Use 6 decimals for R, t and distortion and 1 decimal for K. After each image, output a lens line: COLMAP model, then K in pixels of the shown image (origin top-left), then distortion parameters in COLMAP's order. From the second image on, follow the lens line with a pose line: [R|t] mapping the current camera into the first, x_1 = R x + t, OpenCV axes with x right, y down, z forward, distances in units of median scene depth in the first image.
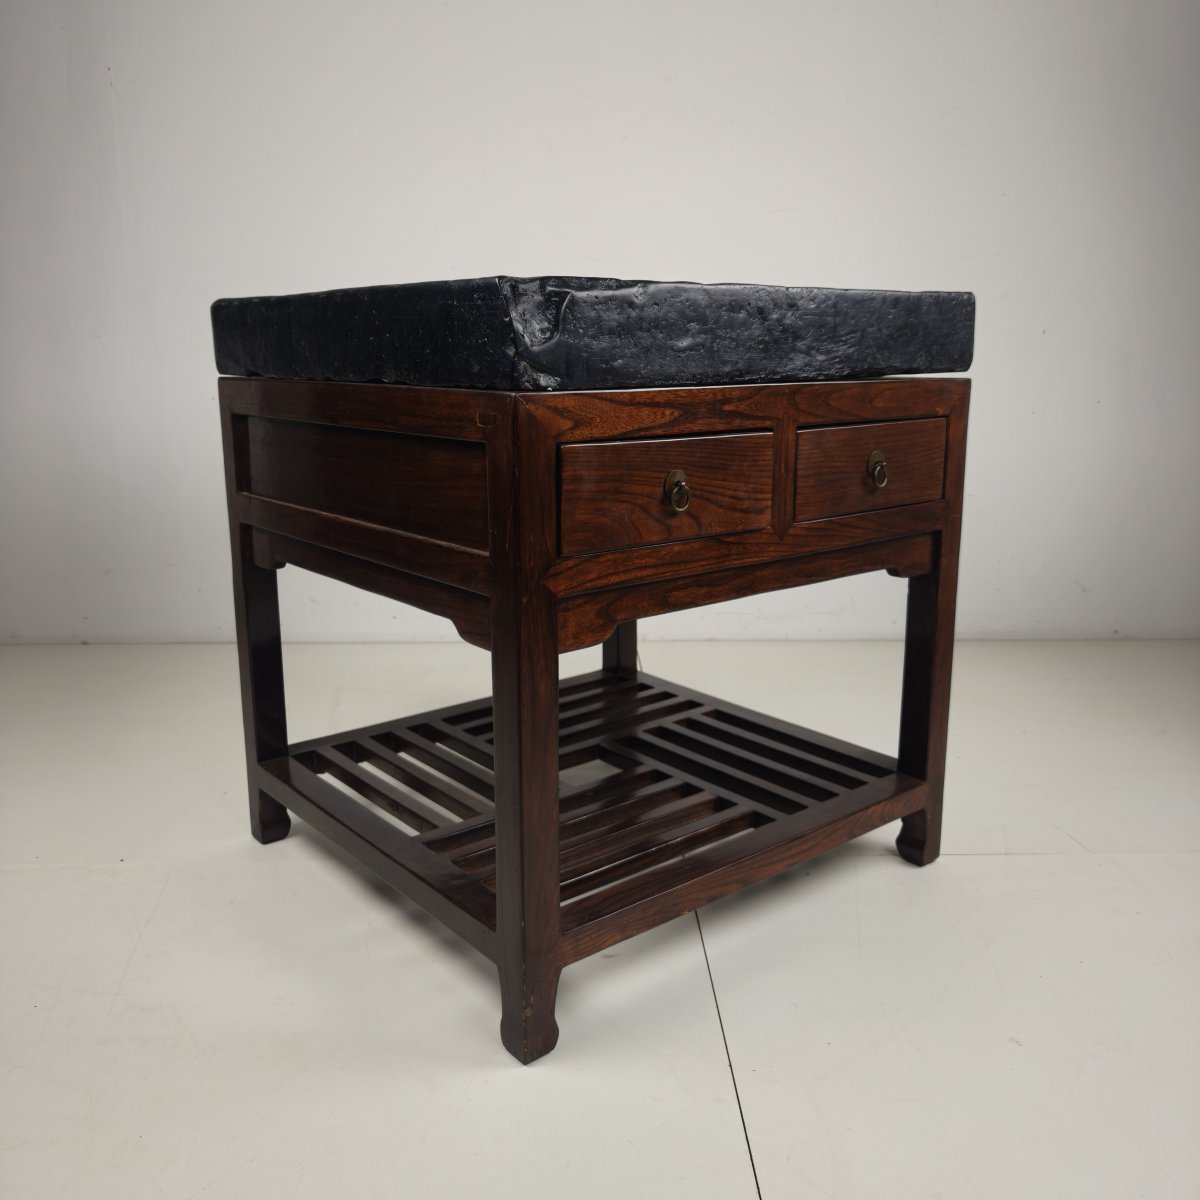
lens RADIAL K [[1121.0, 0, 643.6], [0, 1121.0, 578.6], [0, 0, 1]] dist [0.022287, 0.000000]
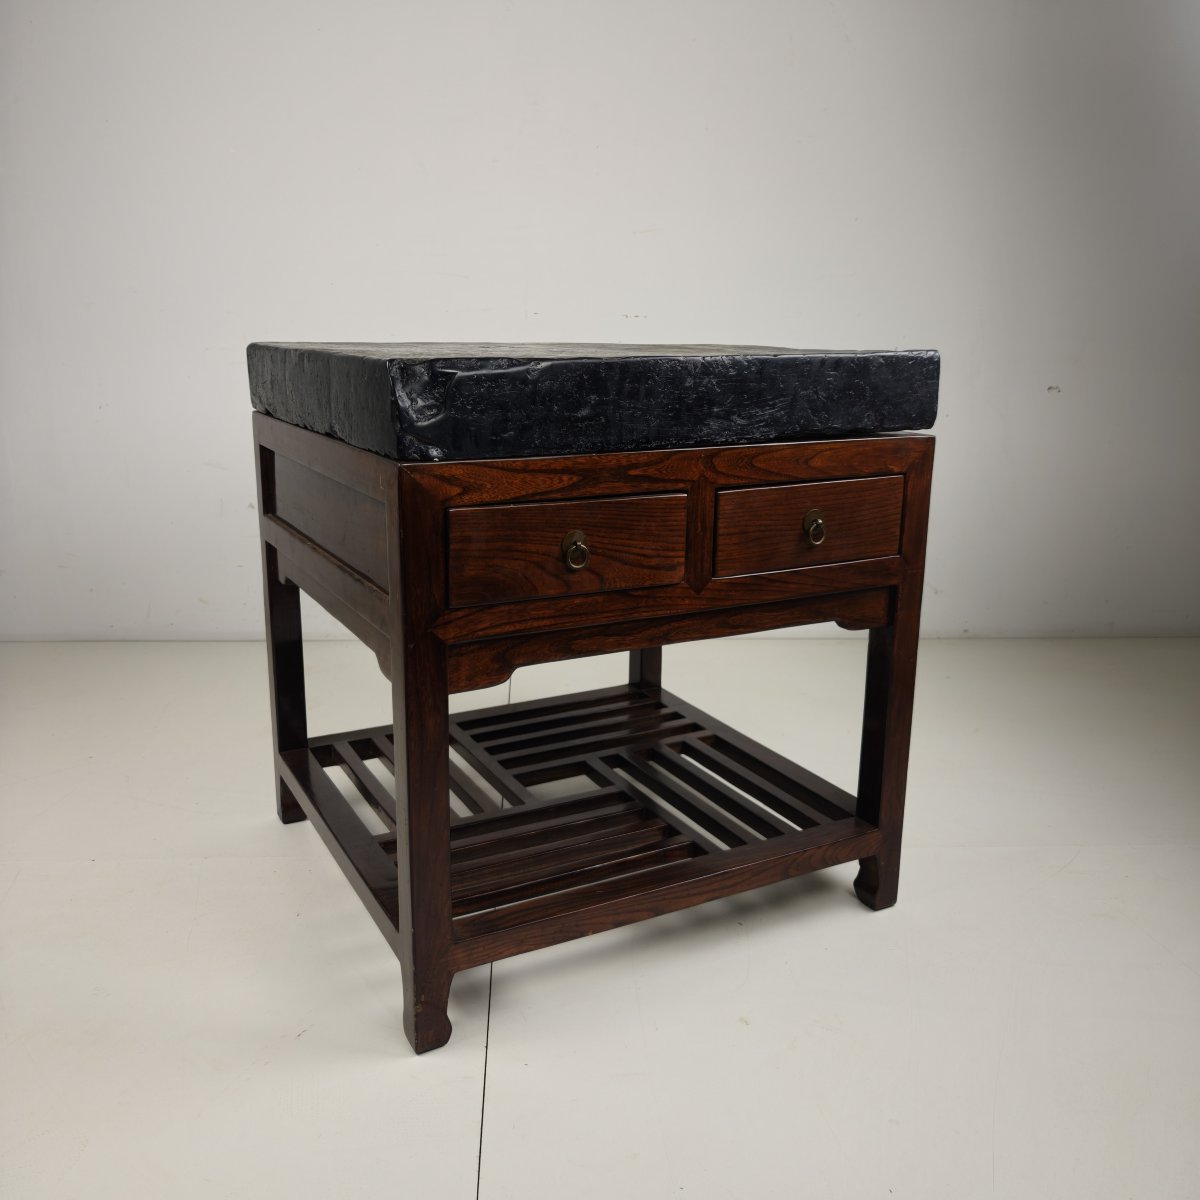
lens RADIAL K [[1121.0, 0, 604.7], [0, 1121.0, 595.9], [0, 0, 1]] dist [0.022287, 0.000000]
pose [[0.980725, 0.059224, -0.186203, 0.233545], [-0.053549, 0.997939, 0.035369, -0.065600], [0.187914, -0.024716, 0.981875, -0.048636]]
